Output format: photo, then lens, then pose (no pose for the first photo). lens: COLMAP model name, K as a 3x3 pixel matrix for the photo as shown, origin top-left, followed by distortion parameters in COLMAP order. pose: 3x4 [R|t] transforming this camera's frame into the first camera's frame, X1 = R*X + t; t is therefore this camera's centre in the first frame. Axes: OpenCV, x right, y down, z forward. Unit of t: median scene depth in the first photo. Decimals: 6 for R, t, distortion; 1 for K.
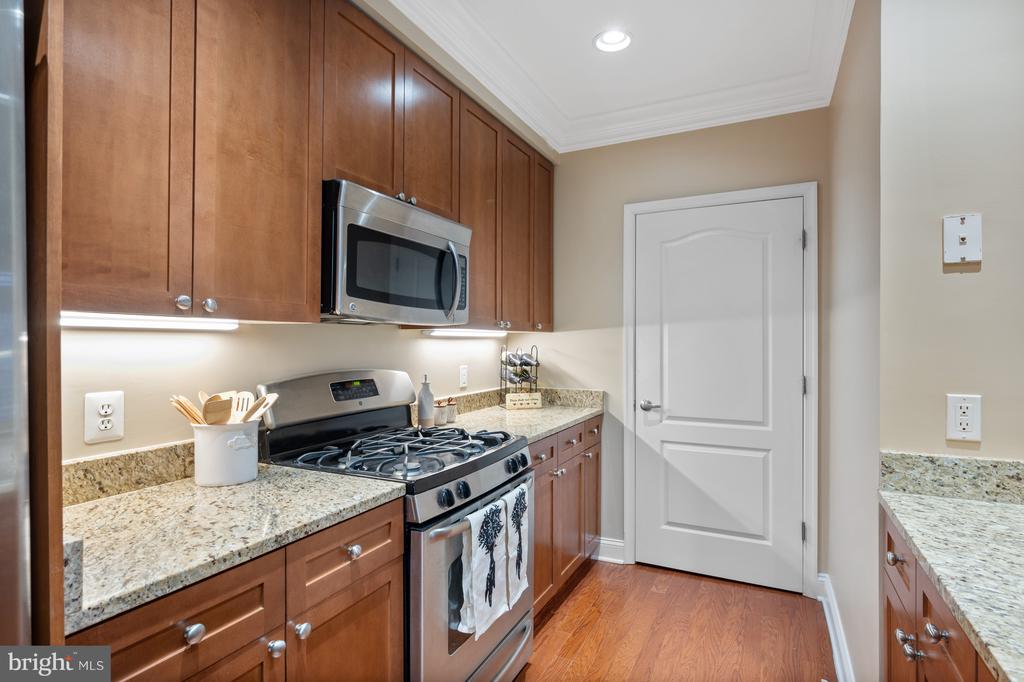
lens RADIAL K [[527.4, 0, 513.0], [0, 527.4, 339.5], [0, 0, 1]] dist [-0.001546, 0.000732]
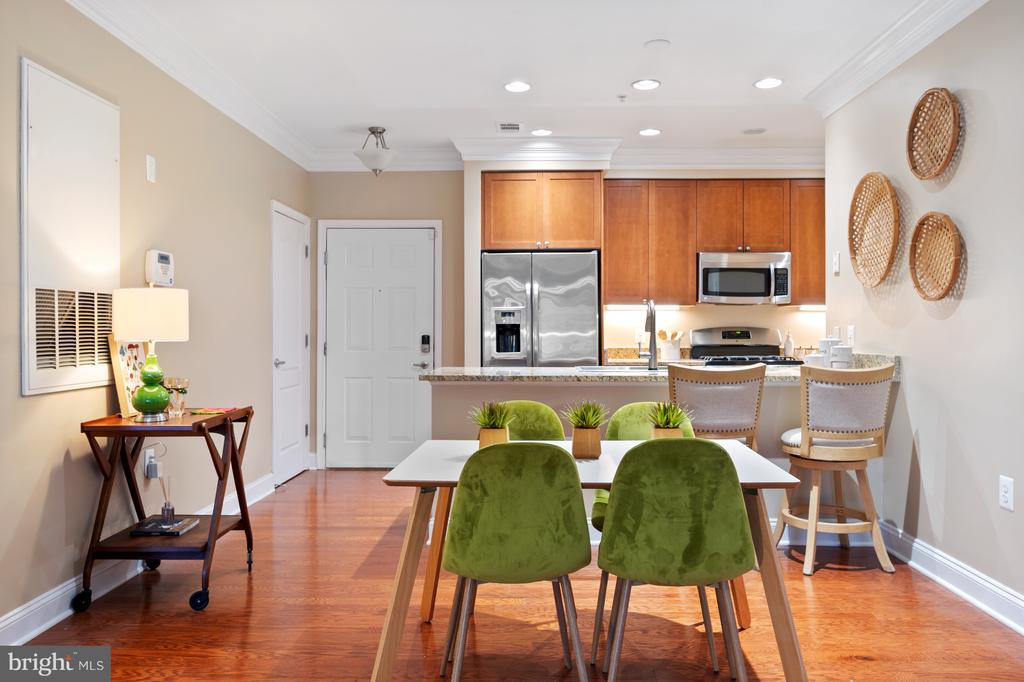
lens RADIAL K [[767.3, 0, 485.9], [0, 767.3, 327.1], [0, 0, 1]] dist [-0.009537, 0.004143]
pose [[0.380085, -0.007852, -0.924918, 2.418202], [0.002883, 0.999969, -0.007305, 0.088377], [0.924947, 0.000110, 0.380095, -1.264696]]
